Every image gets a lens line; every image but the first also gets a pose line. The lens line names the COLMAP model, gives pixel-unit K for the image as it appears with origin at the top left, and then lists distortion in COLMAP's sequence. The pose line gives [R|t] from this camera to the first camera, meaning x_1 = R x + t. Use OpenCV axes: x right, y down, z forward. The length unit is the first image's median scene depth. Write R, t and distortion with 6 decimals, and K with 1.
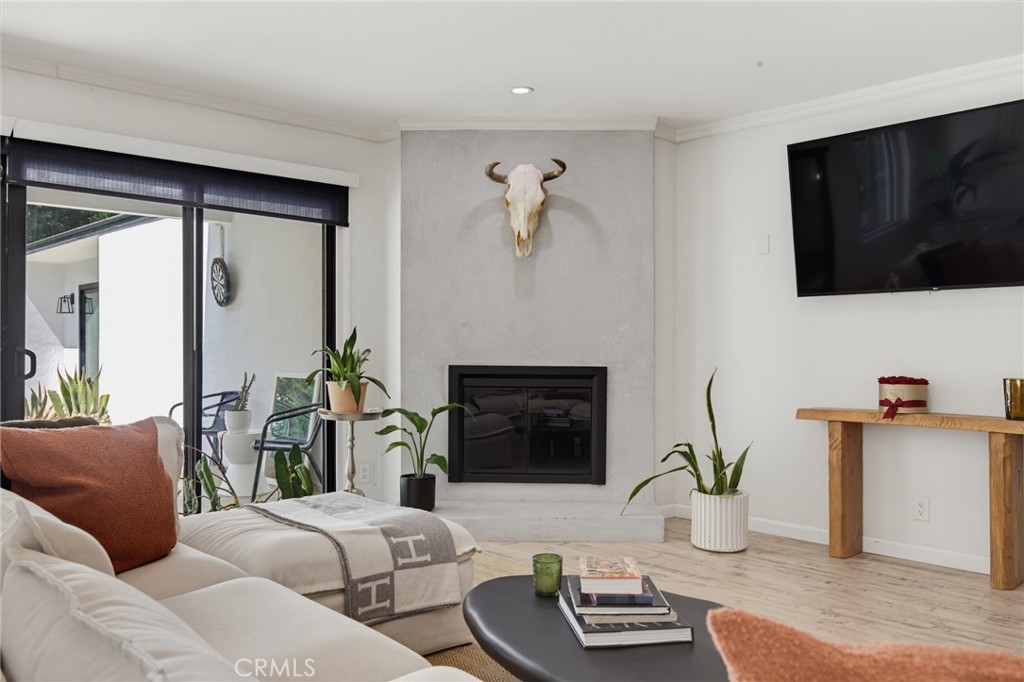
lens RADIAL K [[845.8, 0, 512.0], [0, 845.8, 341.0], [0, 0, 1]] dist [0.004124, 0.005094]
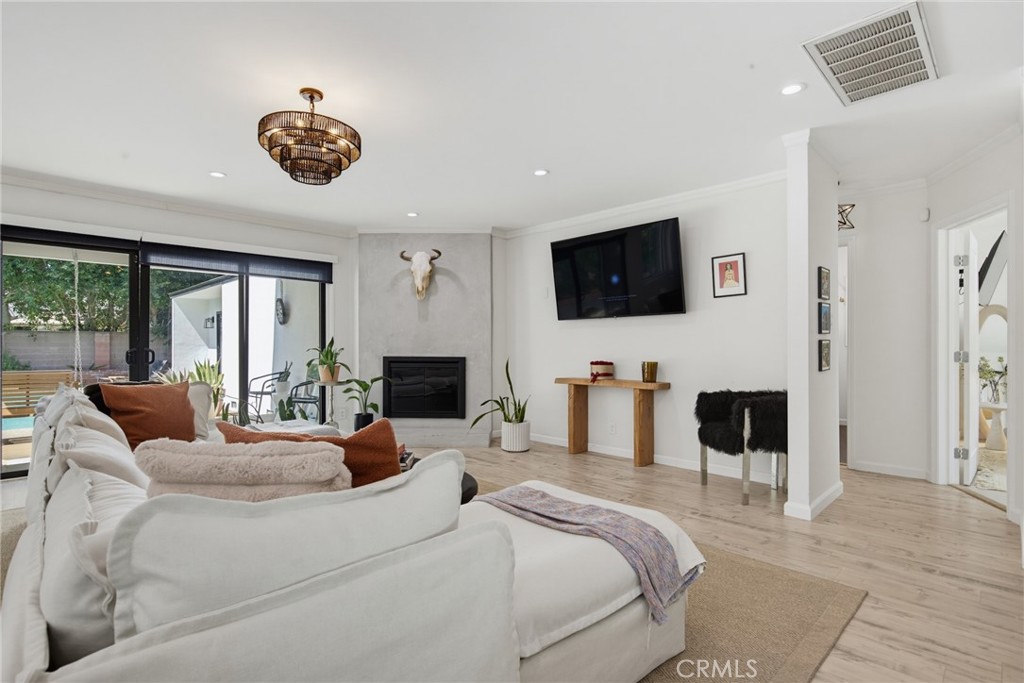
lens RADIAL K [[506.5, 0, 505.4], [0, 506.5, 342.4], [0, 0, 1]] dist [0.000561, 0.001677]
pose [[0.999845, -0.003342, 0.017304, 0.187915], [0.003355, 0.999994, -0.000709, -0.001367], [-0.017301, 0.000767, 0.999850, -0.152729]]
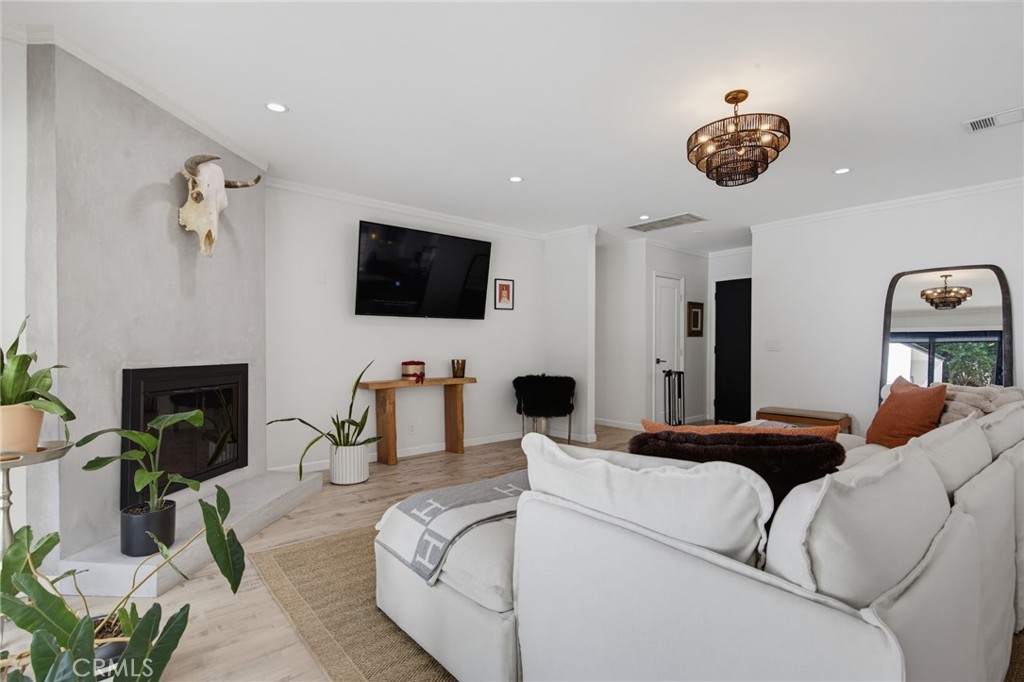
lens RADIAL K [[486.6, 0, 511.7], [0, 486.6, 345.2], [0, 0, 1]] dist [-0.001114, 0.000067]
pose [[0.048235, -0.005701, 0.998820, -0.548011], [-0.012280, 0.999905, 0.006300, -0.002771], [-0.998761, -0.012569, 0.048160, 0.622156]]
